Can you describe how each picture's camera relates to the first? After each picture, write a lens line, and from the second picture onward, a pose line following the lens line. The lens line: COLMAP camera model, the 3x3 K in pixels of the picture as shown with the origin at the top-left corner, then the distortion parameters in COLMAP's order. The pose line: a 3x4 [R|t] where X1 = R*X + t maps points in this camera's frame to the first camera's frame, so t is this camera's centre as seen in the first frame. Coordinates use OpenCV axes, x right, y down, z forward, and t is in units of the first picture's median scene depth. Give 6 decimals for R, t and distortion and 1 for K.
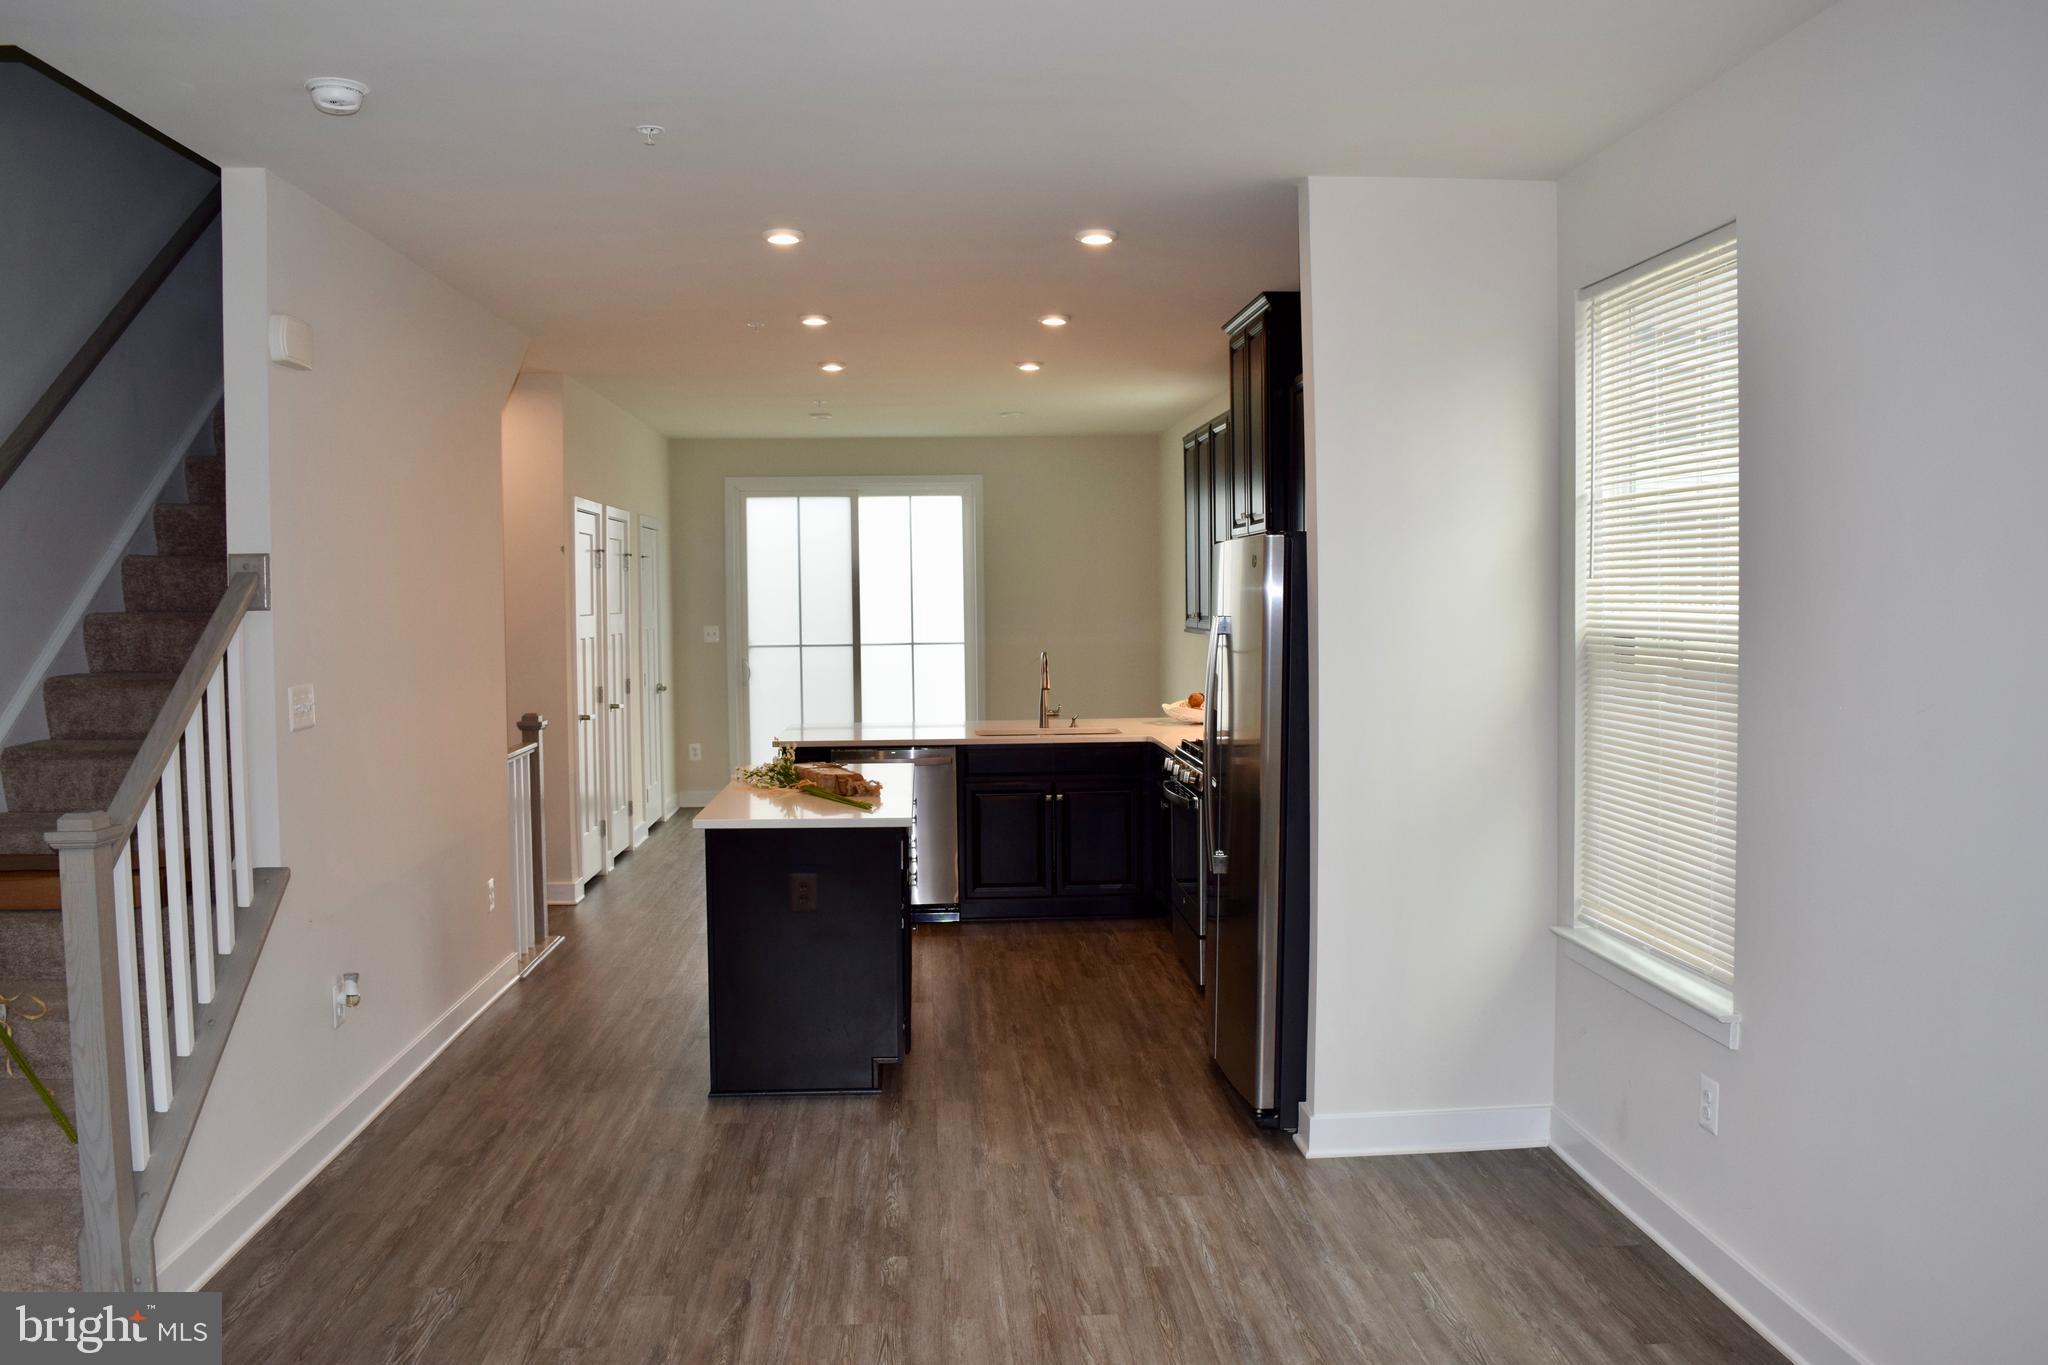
lens RADIAL K [[1603.7, 0, 1020.8], [0, 1603.7, 671.1], [0, 0, 1]] dist [-0.096057, 0.021184]
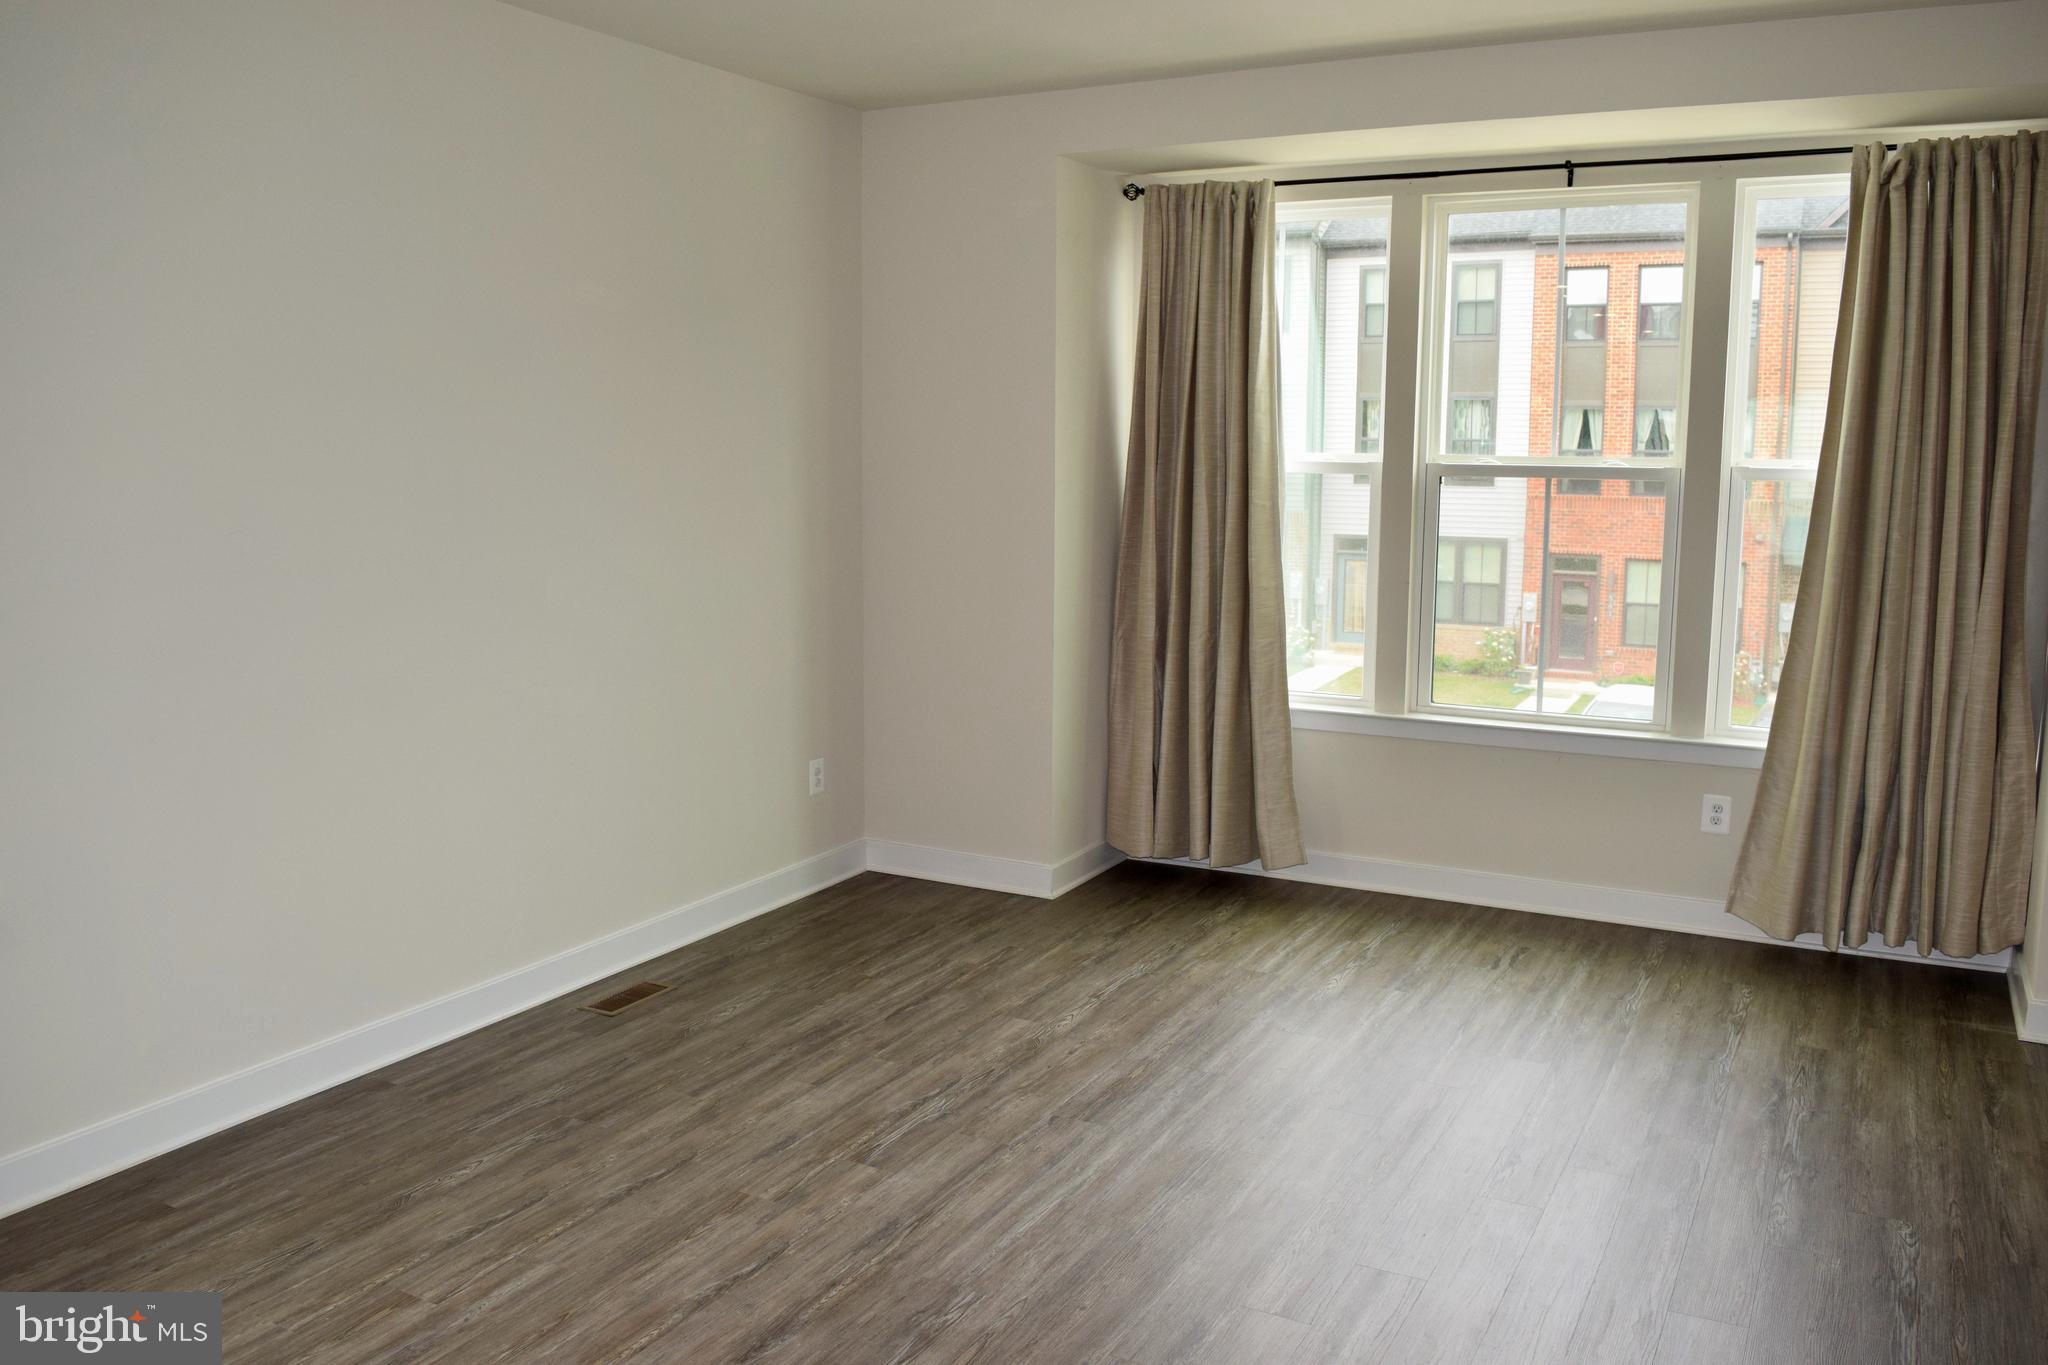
lens RADIAL K [[1603.7, 0, 1020.8], [0, 1603.7, 671.1], [0, 0, 1]] dist [-0.096057, 0.021184]
pose [[-0.845254, -0.068713, 0.529928, -0.425119], [0.030376, 0.983916, 0.176030, -0.045131], [-0.533501, 0.164888, -0.829572, 1.144378]]
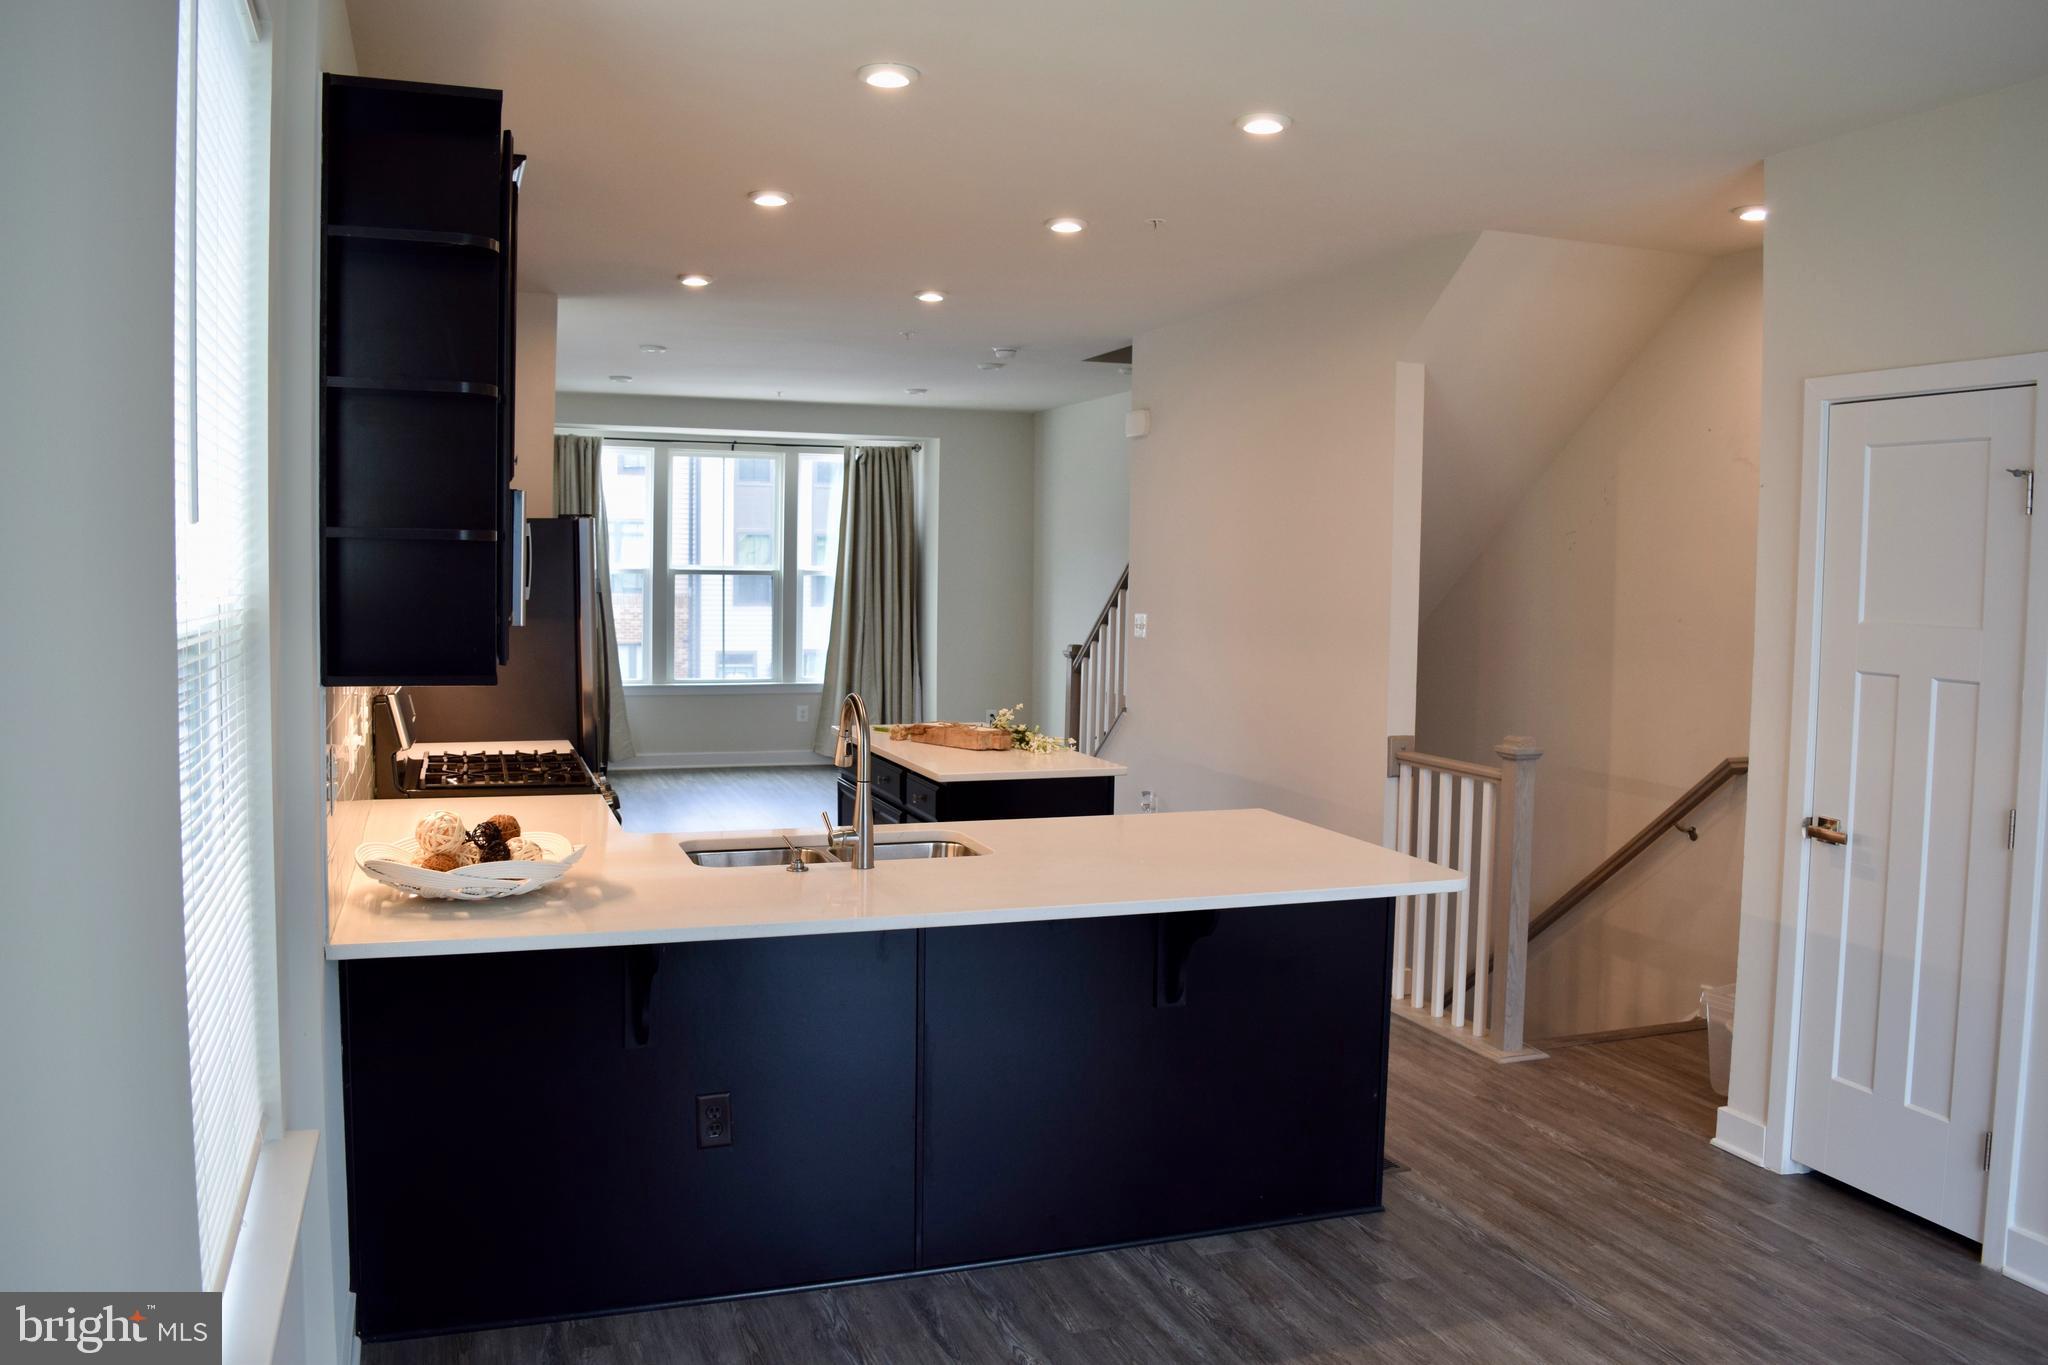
lens RADIAL K [[1603.7, 0, 1020.8], [0, 1603.7, 671.1], [0, 0, 1]] dist [-0.096057, 0.021184]
pose [[-0.959397, 0.014963, -0.281661, 0.191518], [-0.019244, 0.992793, 0.118288, -0.140051], [0.281401, 0.118905, -0.952195, 2.765541]]
